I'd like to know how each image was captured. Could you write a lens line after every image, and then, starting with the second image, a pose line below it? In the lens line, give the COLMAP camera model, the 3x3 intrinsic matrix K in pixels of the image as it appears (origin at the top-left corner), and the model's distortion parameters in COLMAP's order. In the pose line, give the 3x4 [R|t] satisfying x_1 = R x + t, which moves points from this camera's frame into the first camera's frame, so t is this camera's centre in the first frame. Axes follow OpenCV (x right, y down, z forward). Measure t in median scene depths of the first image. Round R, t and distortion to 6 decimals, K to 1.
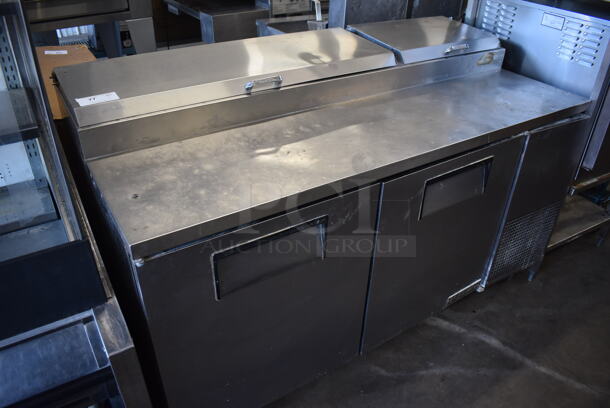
lens RADIAL K [[469.8, 0, 305.0], [0, 469.8, 204.0], [0, 0, 1]] dist [-0.082226, -0.010829]
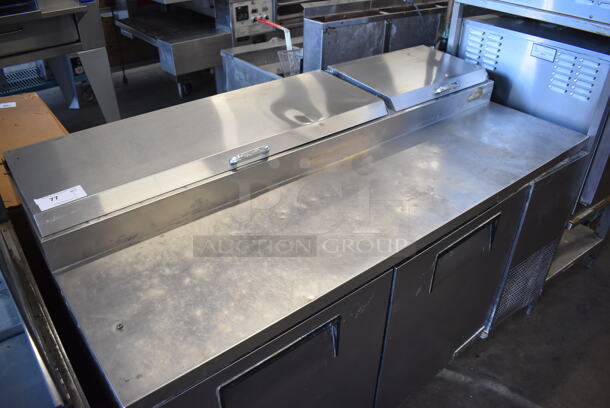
lens RADIAL K [[469.8, 0, 305.0], [0, 469.8, 204.0], [0, 0, 1]] dist [-0.082226, -0.010829]
pose [[0.994545, -0.071254, 0.076176, -0.048346], [0.070779, 0.997452, 0.008920, -0.136887], [-0.076618, -0.003480, 0.997054, 0.086336]]
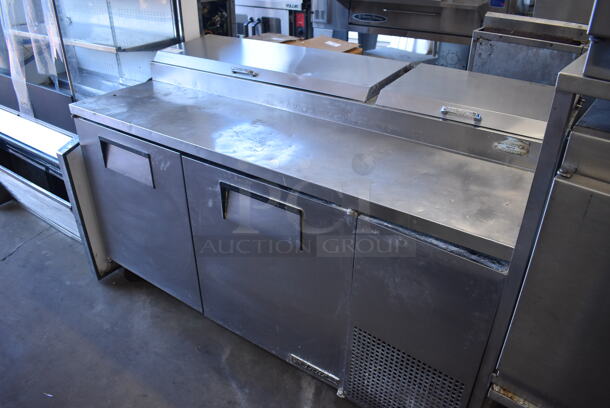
lens RADIAL K [[469.8, 0, 305.0], [0, 469.8, 204.0], [0, 0, 1]] dist [-0.082226, -0.010829]
pose [[0.366572, 0.433375, -0.823293, 0.982329], [-0.493720, 0.840629, 0.222671, -0.269945], [0.788584, 0.324852, 0.522117, 0.475611]]
